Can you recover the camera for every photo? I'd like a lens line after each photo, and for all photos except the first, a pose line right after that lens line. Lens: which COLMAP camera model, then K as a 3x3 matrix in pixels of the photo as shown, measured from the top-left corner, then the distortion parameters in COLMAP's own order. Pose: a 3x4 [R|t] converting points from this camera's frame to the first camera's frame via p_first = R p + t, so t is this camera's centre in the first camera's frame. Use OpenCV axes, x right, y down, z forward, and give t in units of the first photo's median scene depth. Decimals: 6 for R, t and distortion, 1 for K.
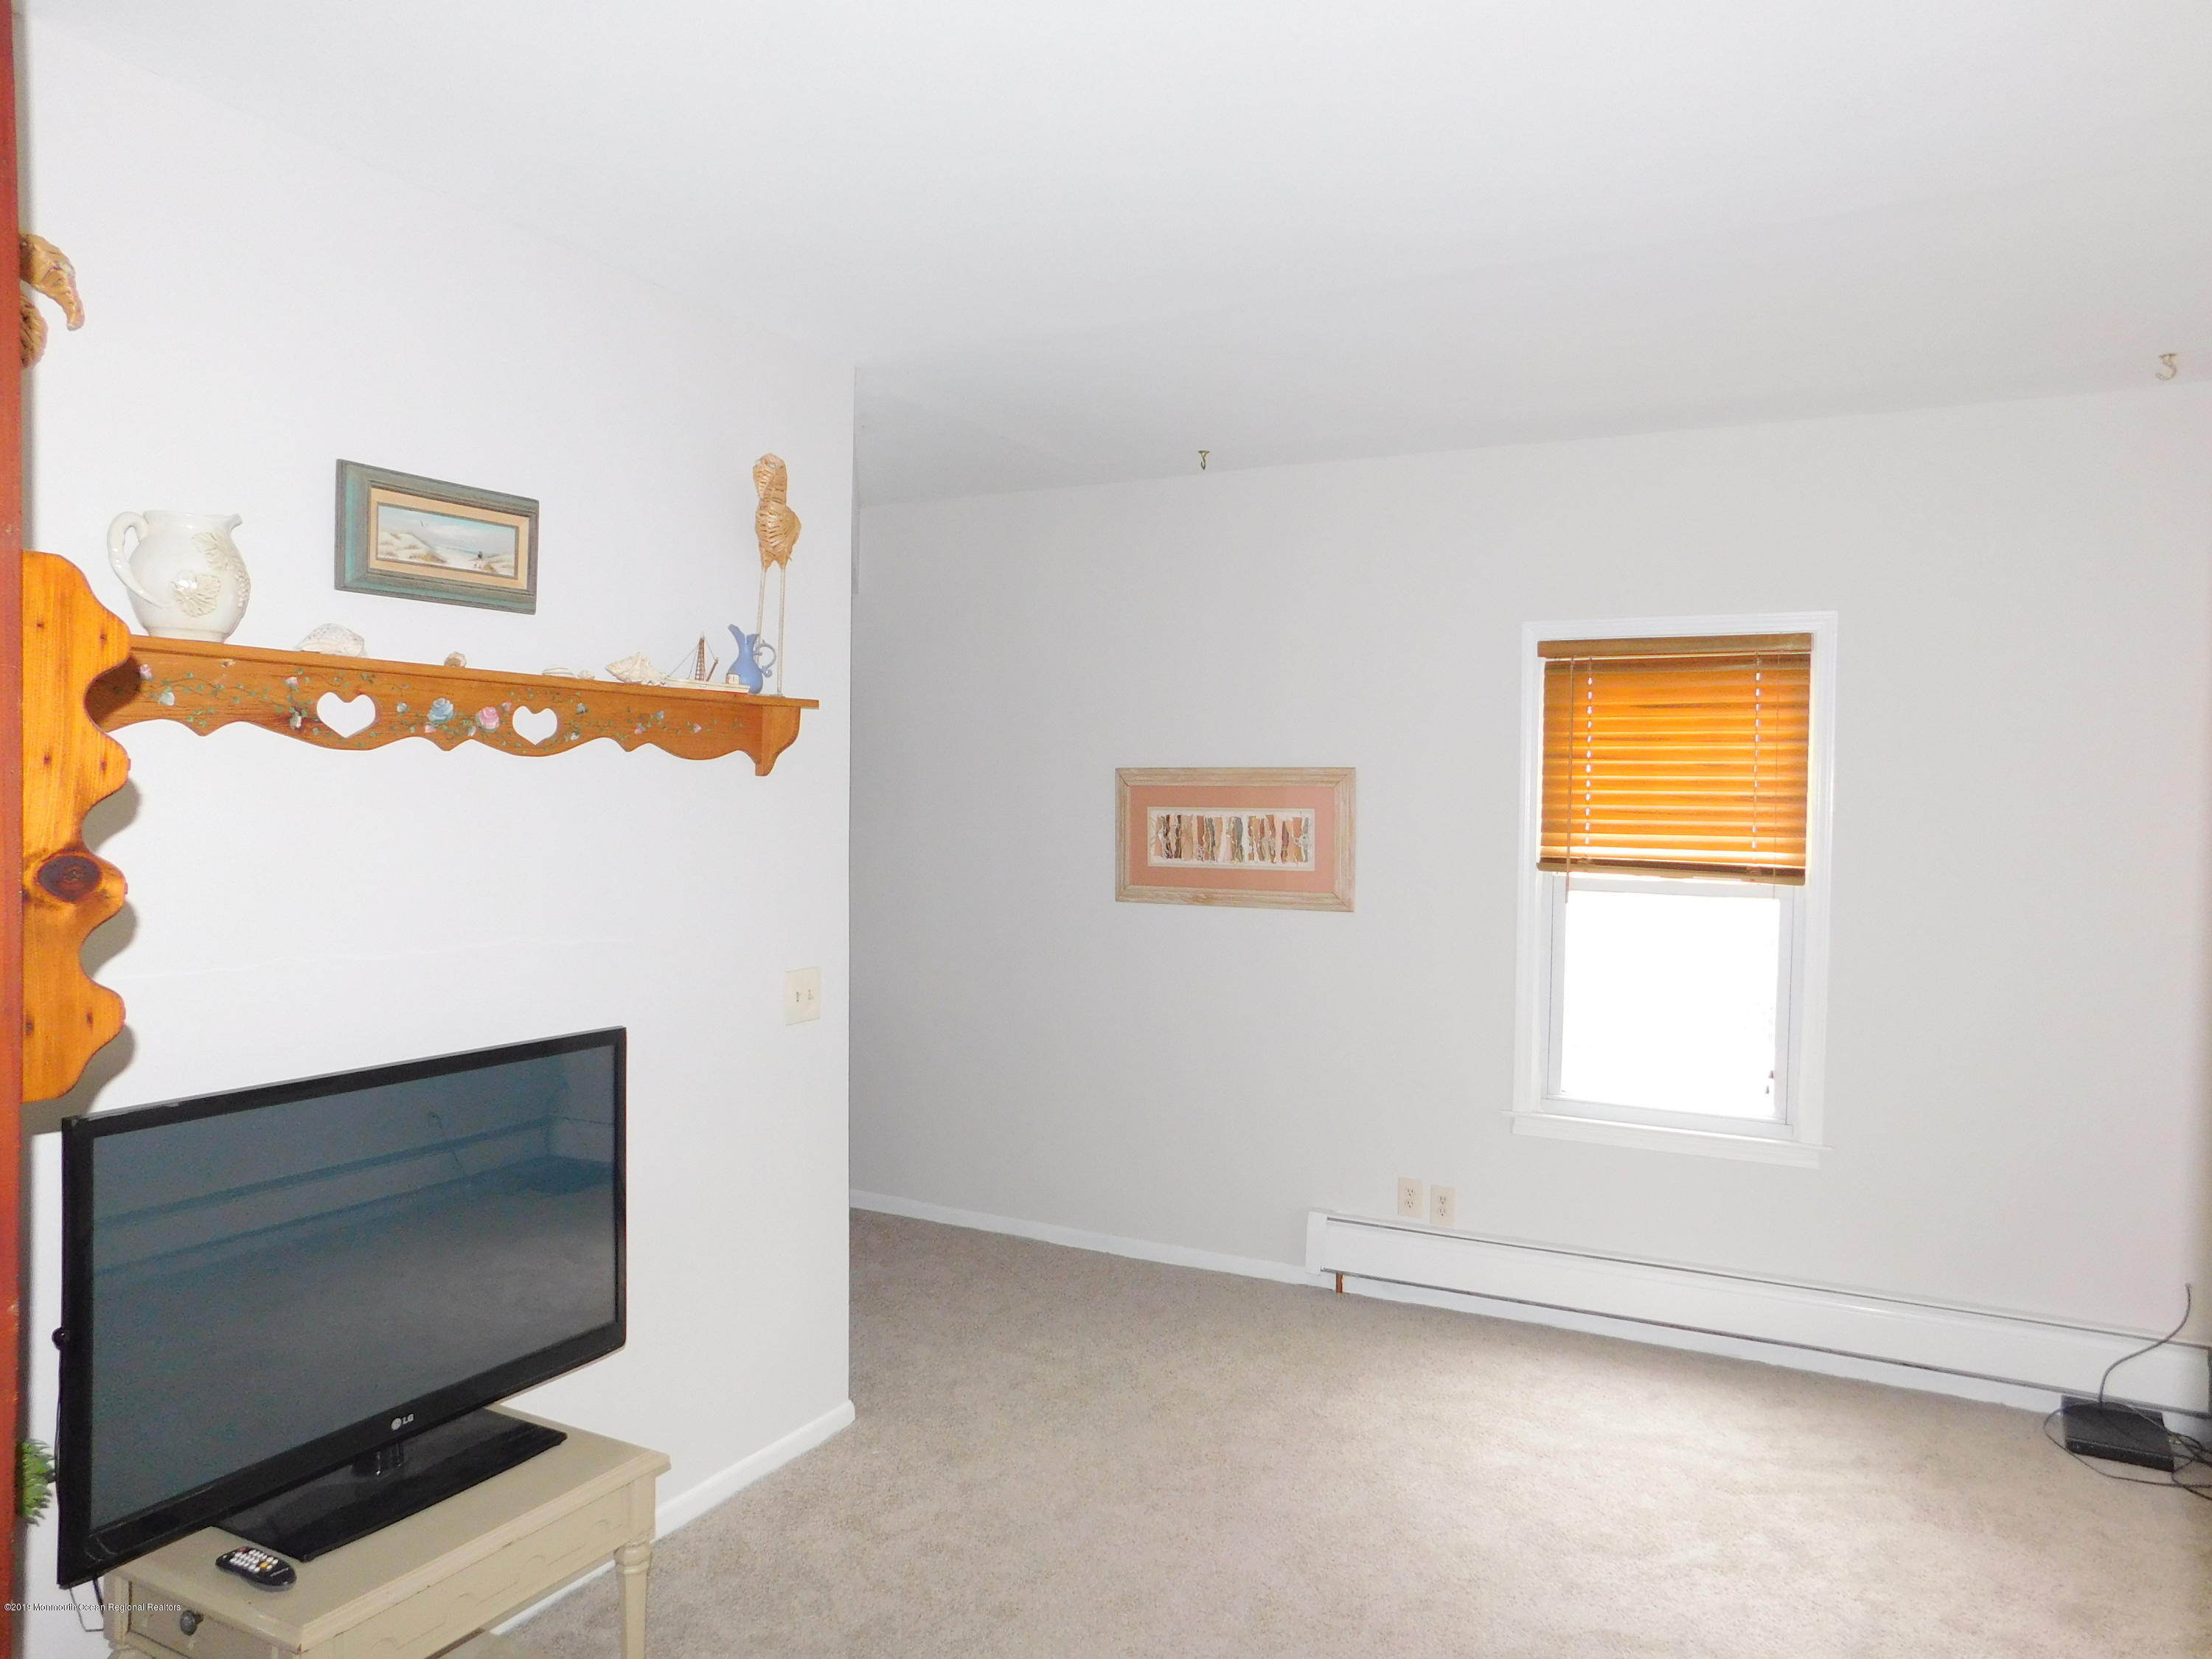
lens RADIAL K [[1493.1, 0, 1114.8], [0, 1493.1, 822.8], [0, 0, 1]] dist [-0.043810, 0.041342]
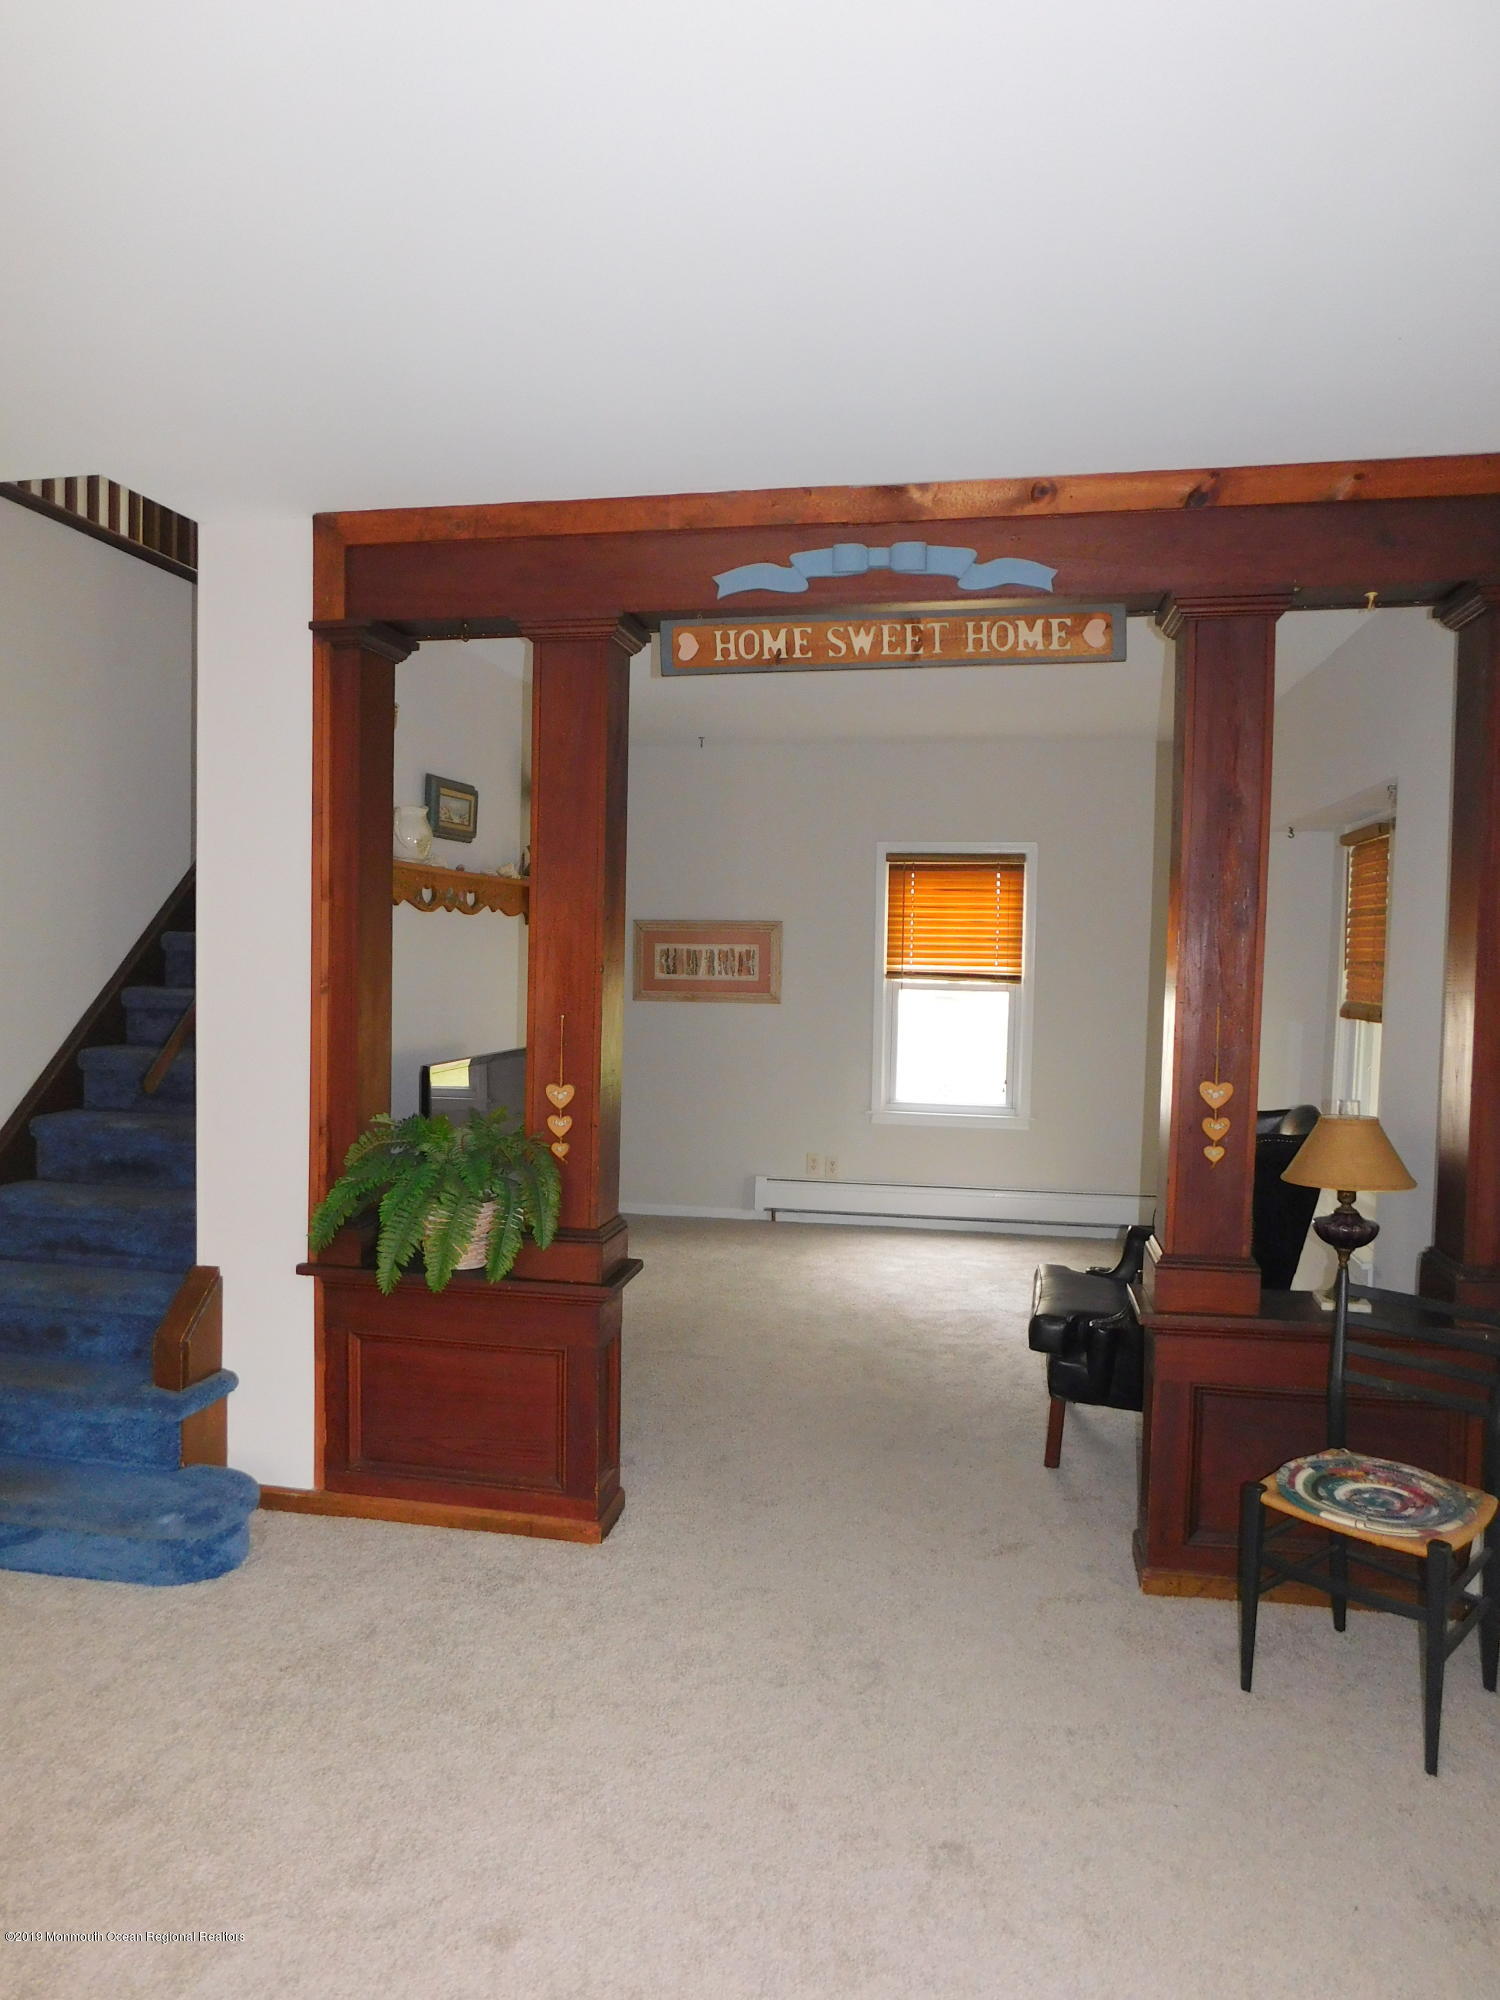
lens RADIAL K [[1350.0, 0, 745.4], [0, 1350.0, 996.4], [0, 0, 1]] dist [-0.043810, 0.041342]
pose [[0.956105, -0.008792, 0.292894, -0.362978], [0.001781, 0.999706, 0.024193, 0.013550], [-0.293020, -0.022609, 0.955839, -0.531332]]
